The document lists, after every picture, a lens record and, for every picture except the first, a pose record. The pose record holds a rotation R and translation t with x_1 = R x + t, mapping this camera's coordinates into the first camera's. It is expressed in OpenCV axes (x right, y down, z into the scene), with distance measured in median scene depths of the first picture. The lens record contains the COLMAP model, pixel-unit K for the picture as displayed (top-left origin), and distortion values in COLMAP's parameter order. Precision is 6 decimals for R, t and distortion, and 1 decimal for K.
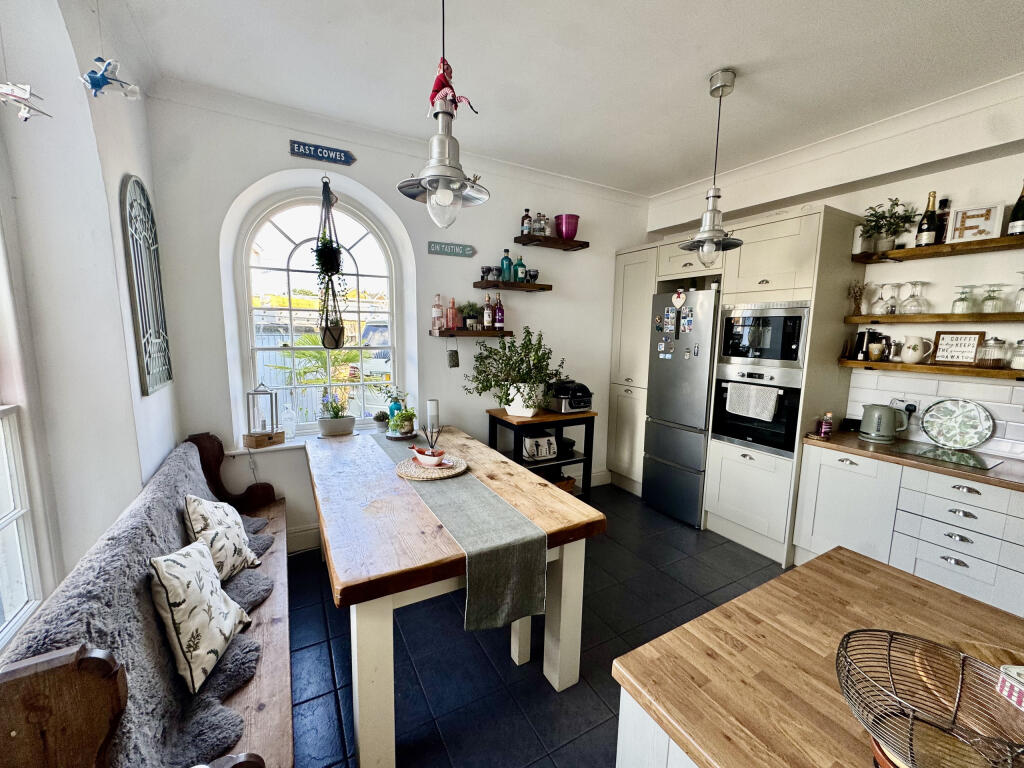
lens RADIAL K [[408.5, 0, 512.2], [0, 408.5, 384.9], [0, 0, 1]] dist [-0.003368, 0.001159]
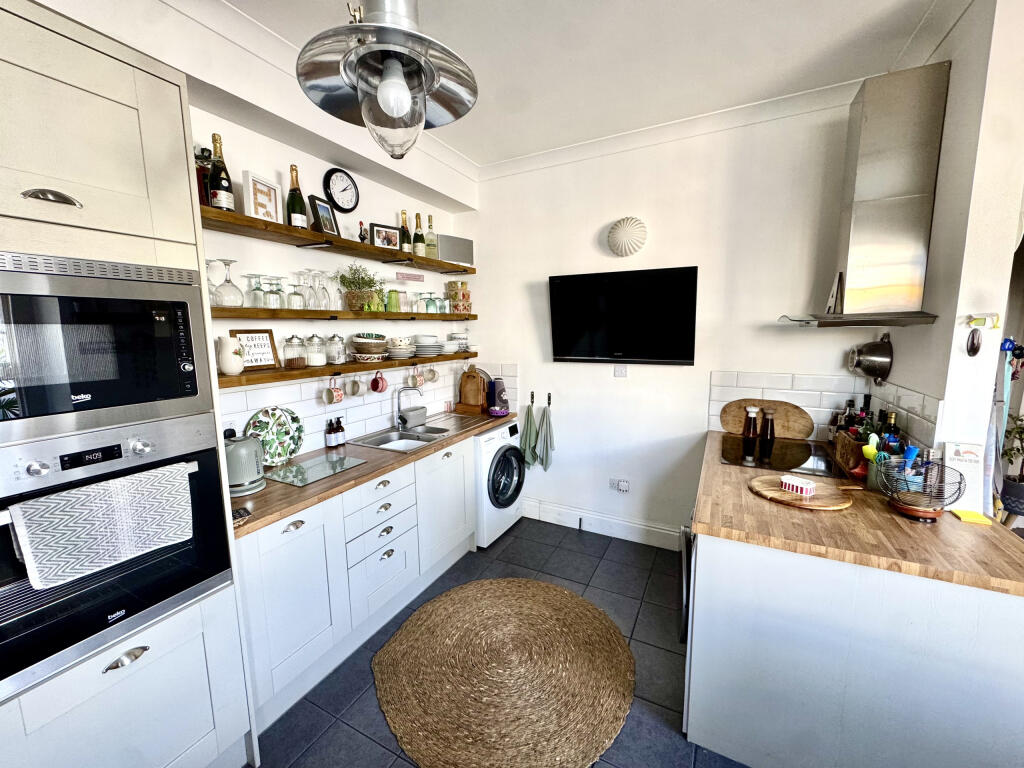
lens RADIAL K [[408.5, 0, 512.5], [0, 408.5, 384.9], [0, 0, 1]] dist [-0.003368, 0.001159]
pose [[-0.548538, -0.126547, 0.826494, 0.091100], [0.111191, 0.968661, 0.222111, -0.131709], [-0.828699, 0.213735, -0.517276, 0.902540]]
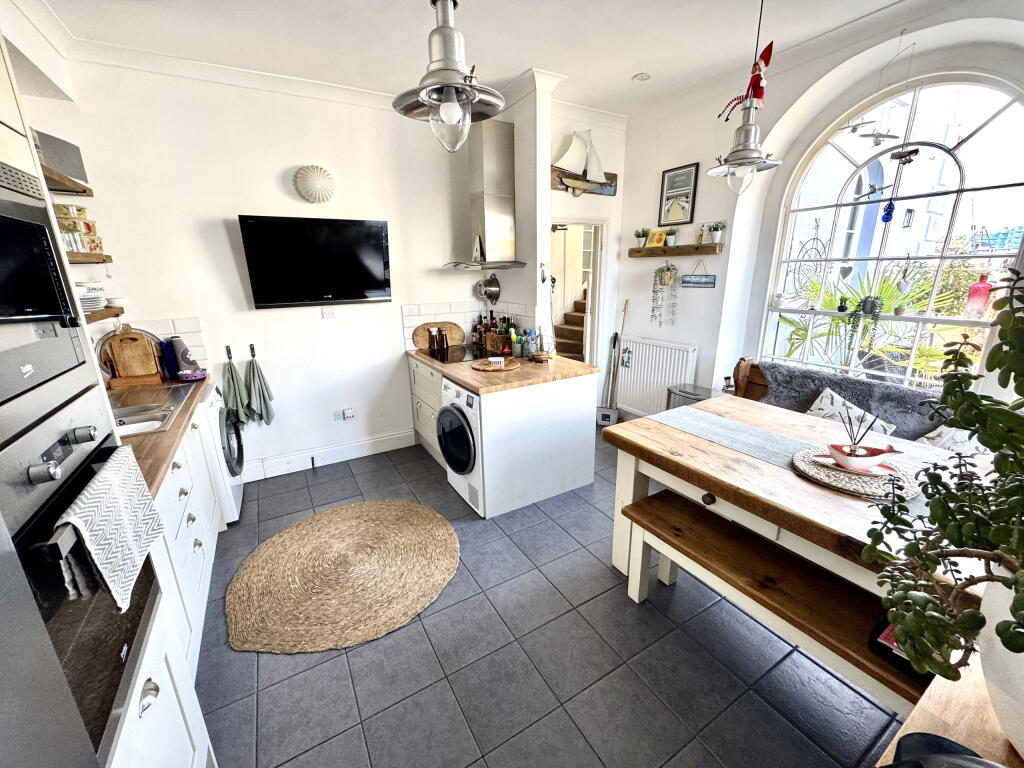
lens RADIAL K [[408.5, 0, 510.4], [0, 408.5, 384.0], [0, 0, 1]] dist [-0.003368, 0.001159]
pose [[-0.999811, 0.005453, -0.018643, 0.327272], [-0.002336, 0.919068, 0.394093, -0.172602], [0.019283, 0.394062, -0.918882, 1.280824]]
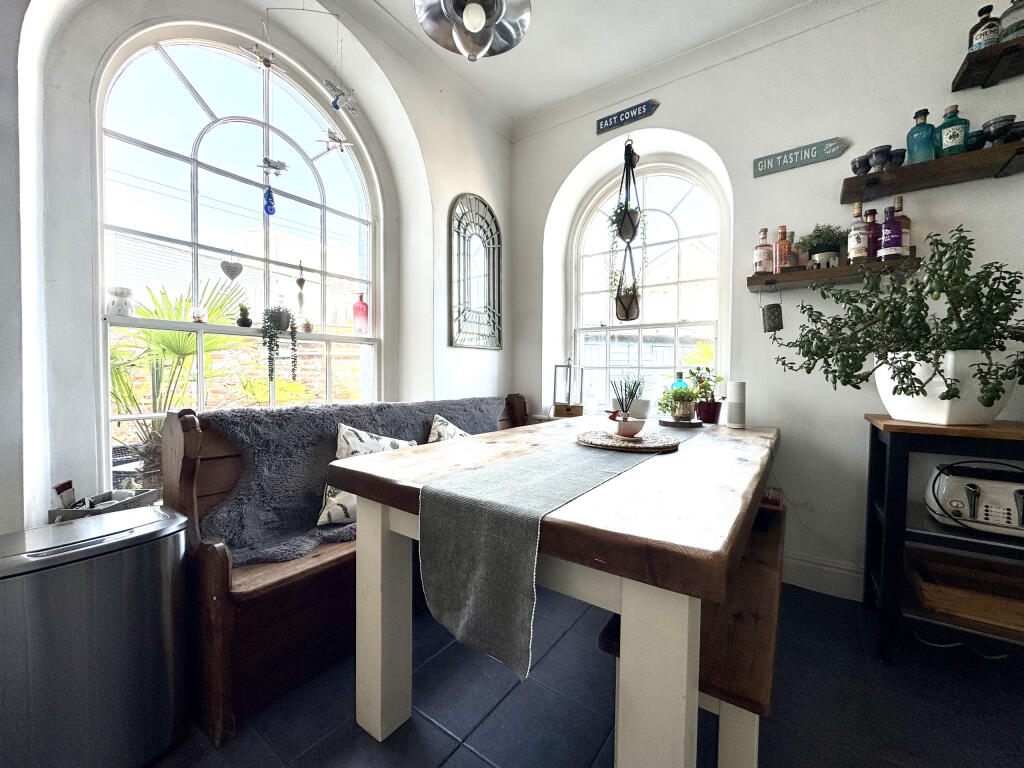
lens RADIAL K [[408.5, 0, 510.0], [0, 408.5, 381.2], [0, 0, 1]] dist [-0.003368, 0.001159]
pose [[0.428039, 0.008095, -0.903724, 0.289419], [-0.119125, 0.991740, -0.047540, 0.127863], [0.895875, 0.128005, 0.425468, 0.413103]]
